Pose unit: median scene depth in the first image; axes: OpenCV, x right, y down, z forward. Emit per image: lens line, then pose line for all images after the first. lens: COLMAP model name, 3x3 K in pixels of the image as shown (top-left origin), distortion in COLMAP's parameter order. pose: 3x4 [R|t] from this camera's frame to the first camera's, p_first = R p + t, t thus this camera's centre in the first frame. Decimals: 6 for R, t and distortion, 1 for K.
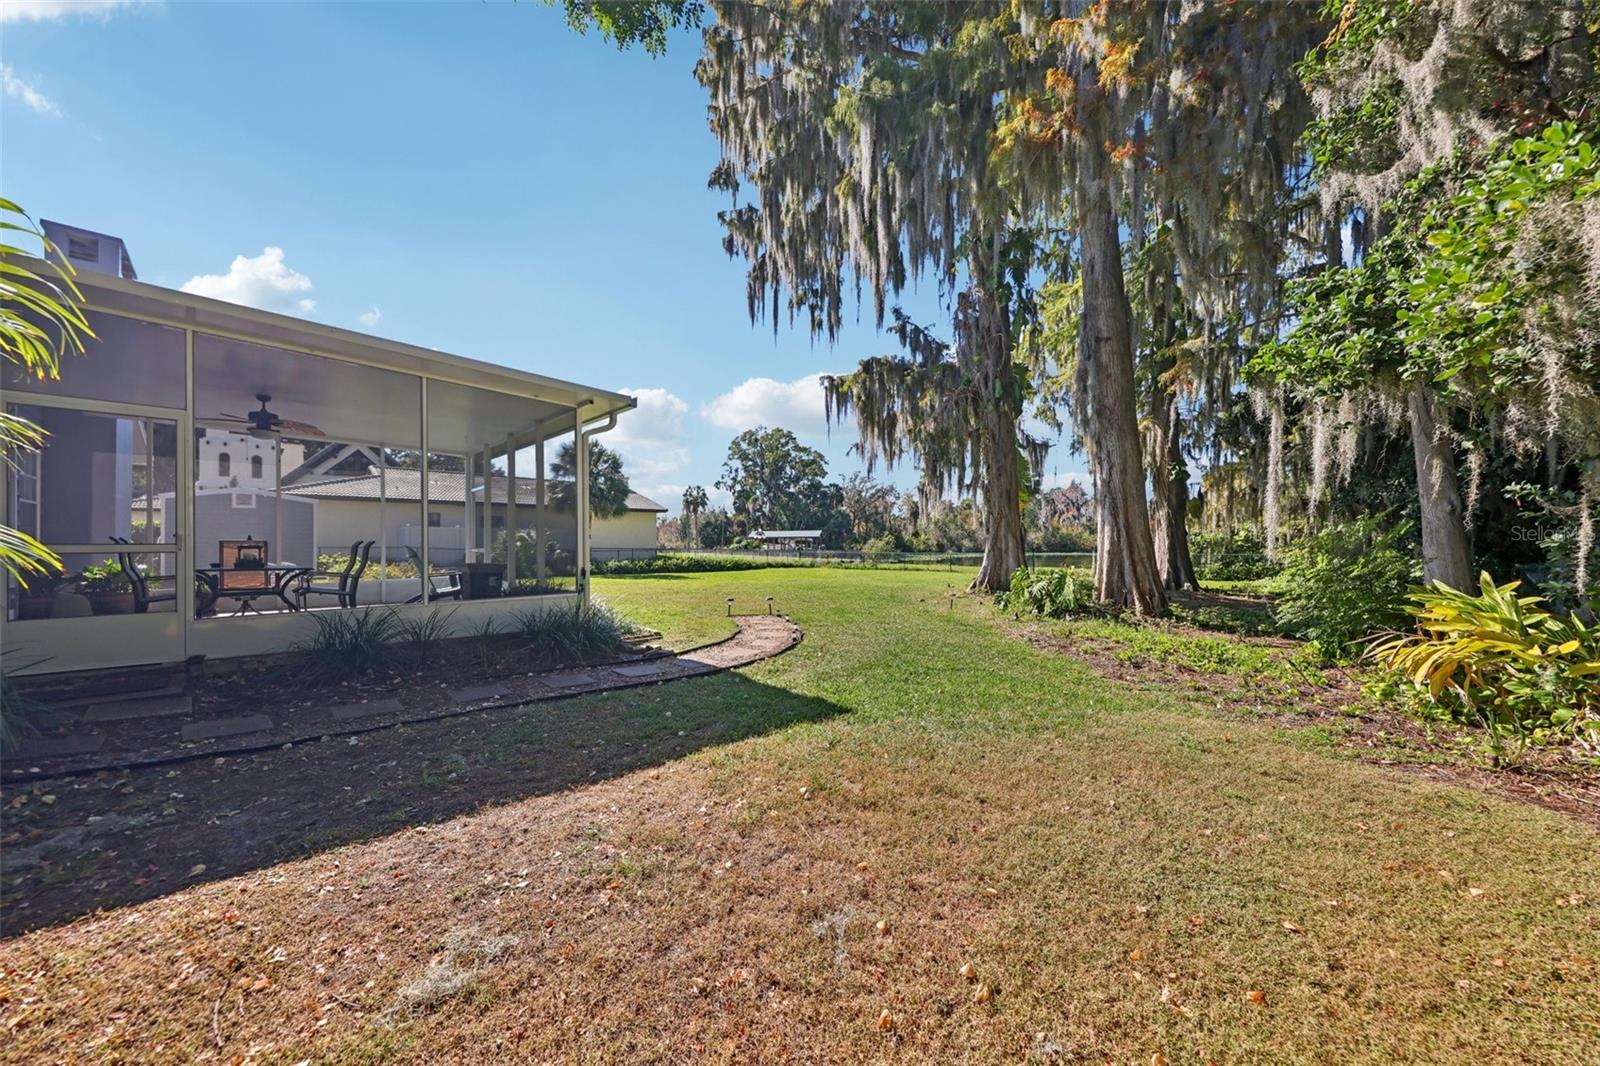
lens RADIAL K [[538.8, 0, 785.1], [0, 538.8, 541.3], [0, 0, 1]] dist [0.001010, 0.000011]
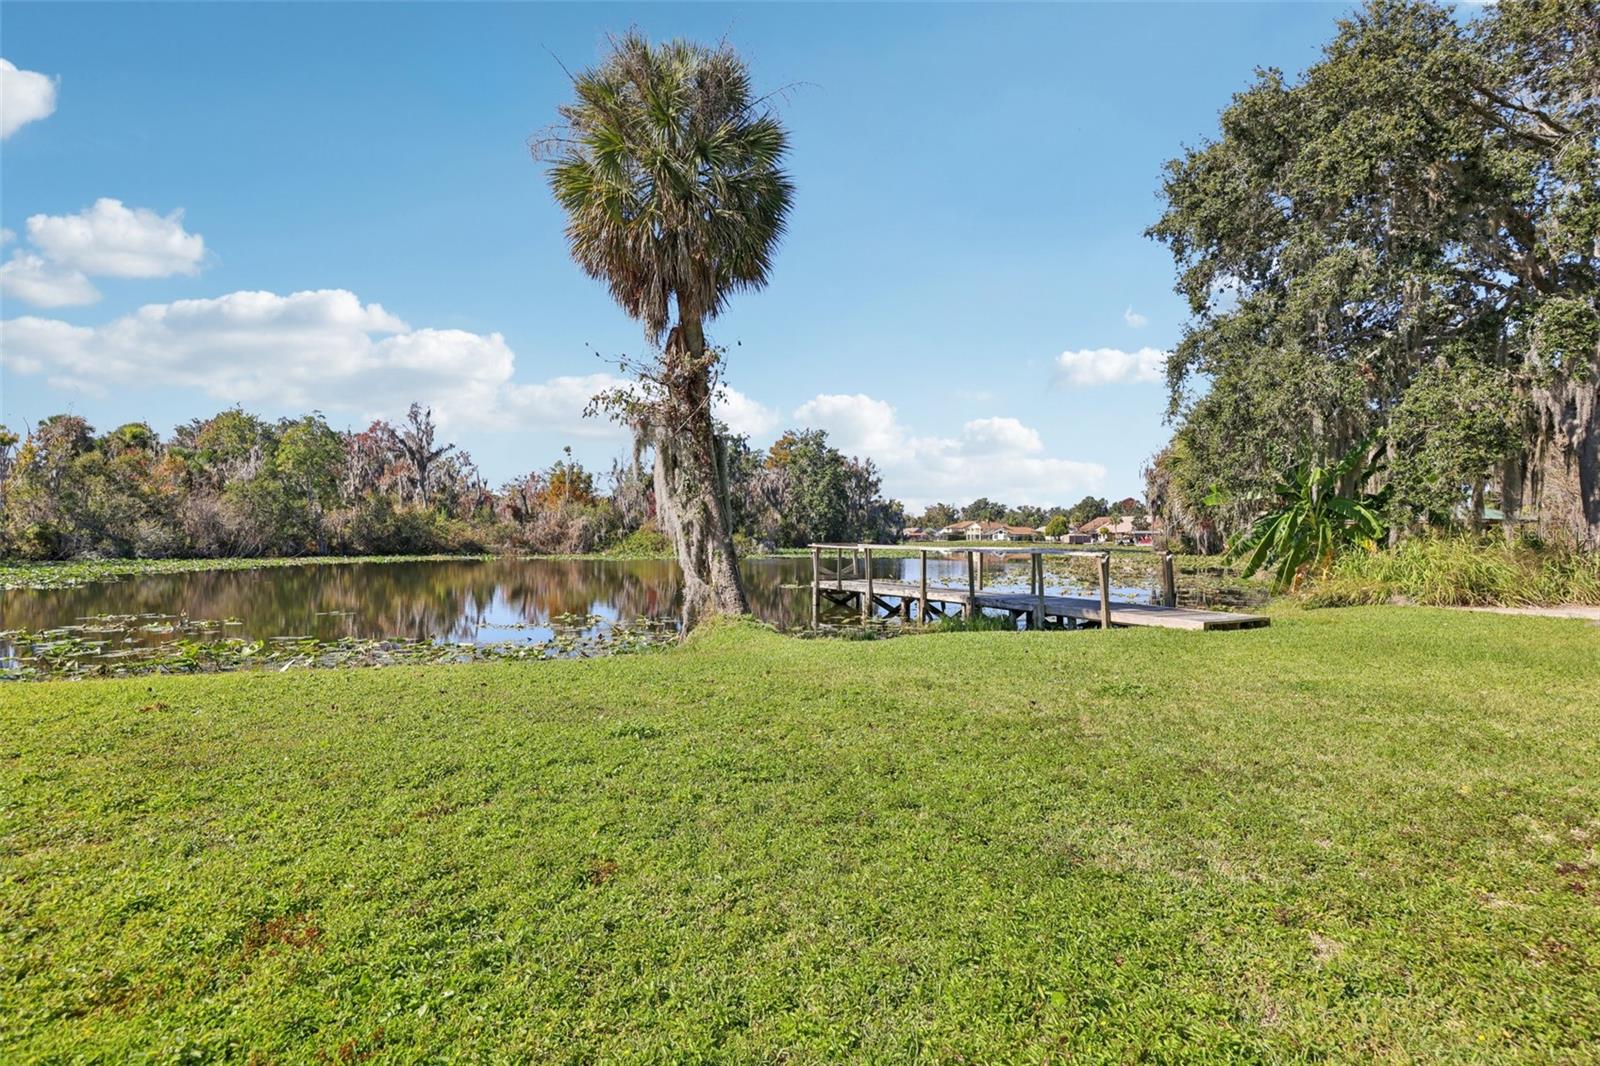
lens RADIAL K [[825.1, 0, 801.2], [0, 825.1, 538.3], [0, 0, 1]] dist [0.011720, -0.005554]
pose [[0.527361, 0.007453, 0.849608, 0.106168], [-0.006974, 0.999966, -0.004444, 0.007495], [-0.849613, -0.003582, 0.527395, 0.369525]]
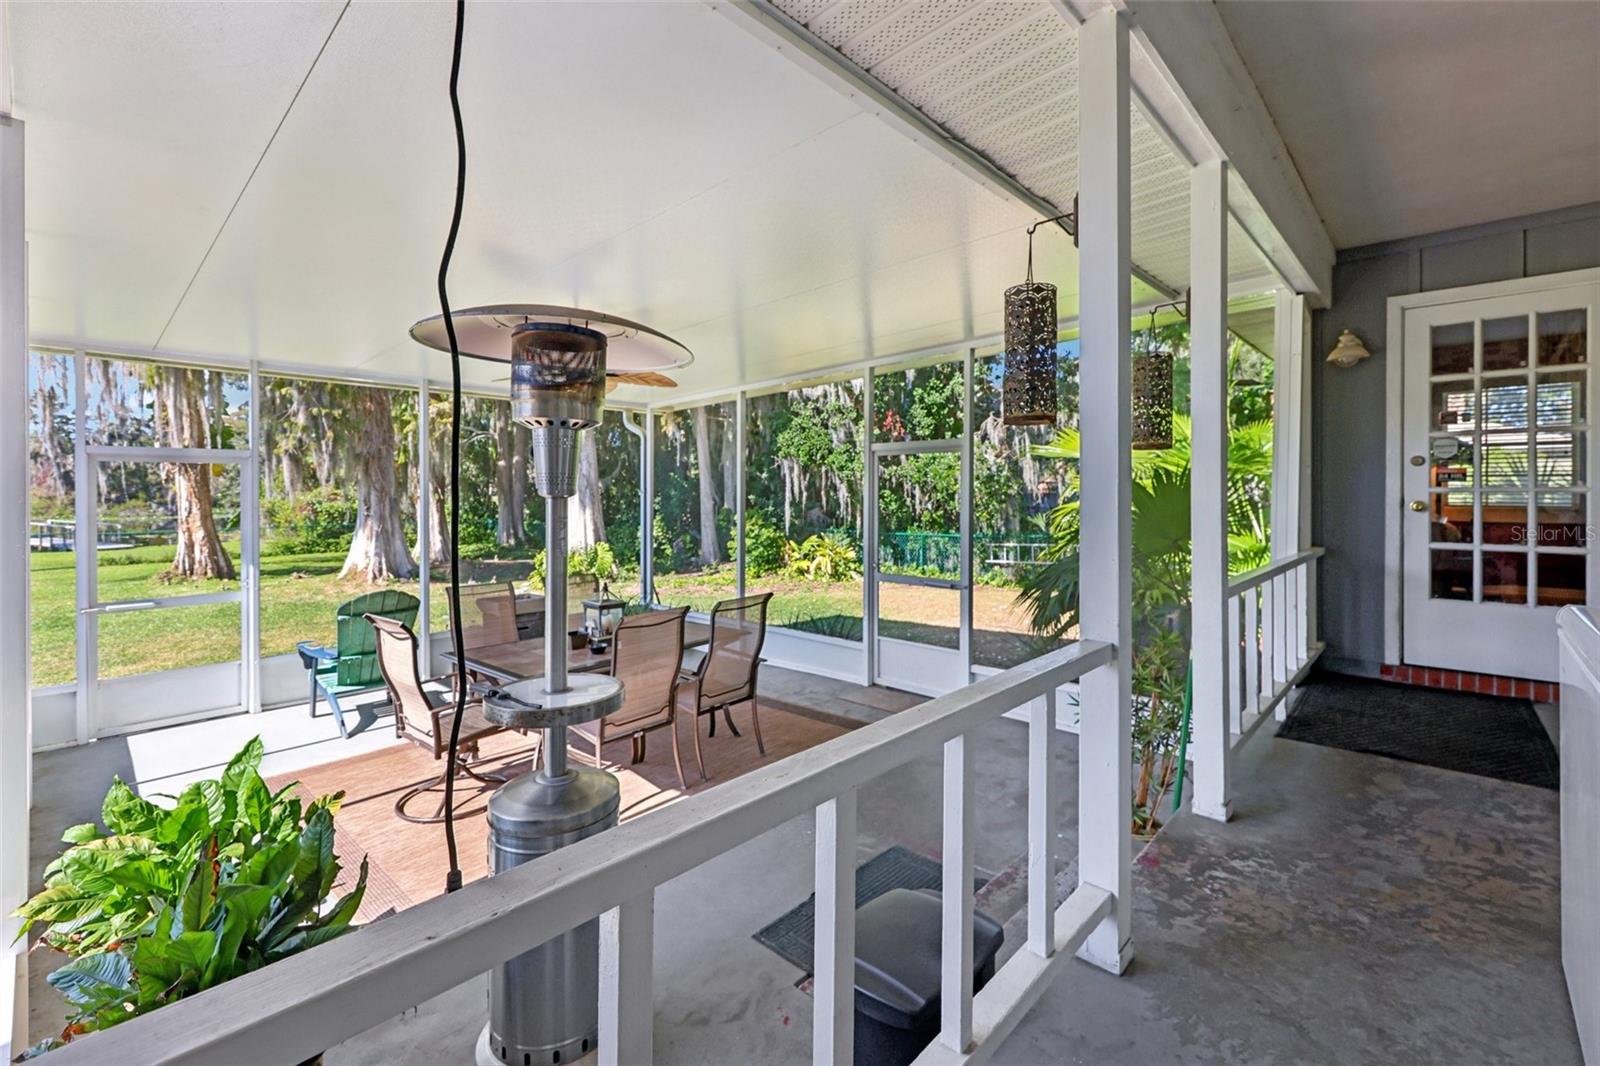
lens RADIAL K [[684.6, 0, 812.0], [0, 684.6, 492.1], [0, 0, 1]] dist [0.011712, -0.005344]
pose [[-0.025173, 0.008575, 0.999646, -0.091619], [-0.002638, 0.999959, -0.008644, -0.005160], [-0.999680, -0.002854, -0.025150, 0.043739]]
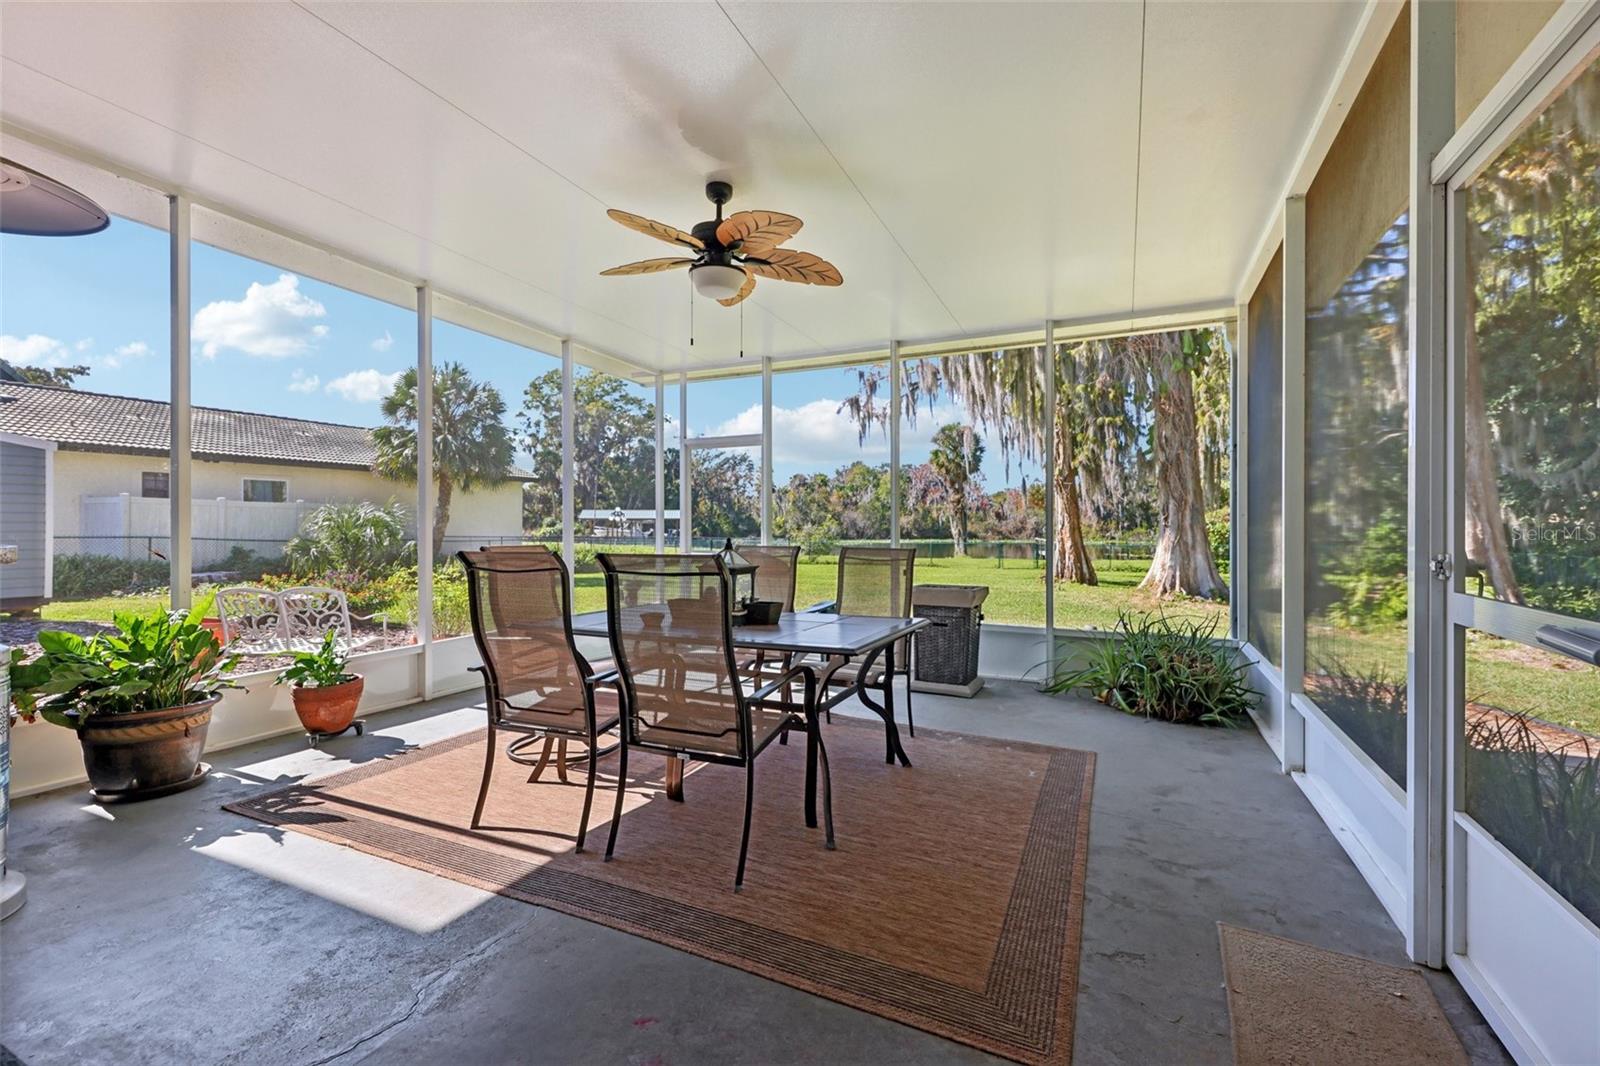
lens RADIAL K [[684.6, 0, 789.7], [0, 684.6, 532.4], [0, 0, 1]] dist [0.011712, -0.005344]
pose [[0.948530, 0.004036, 0.316662, -0.060274], [-0.008166, 0.999898, 0.011717, -0.001128], [-0.316582, -0.013700, 0.948466, 0.028432]]
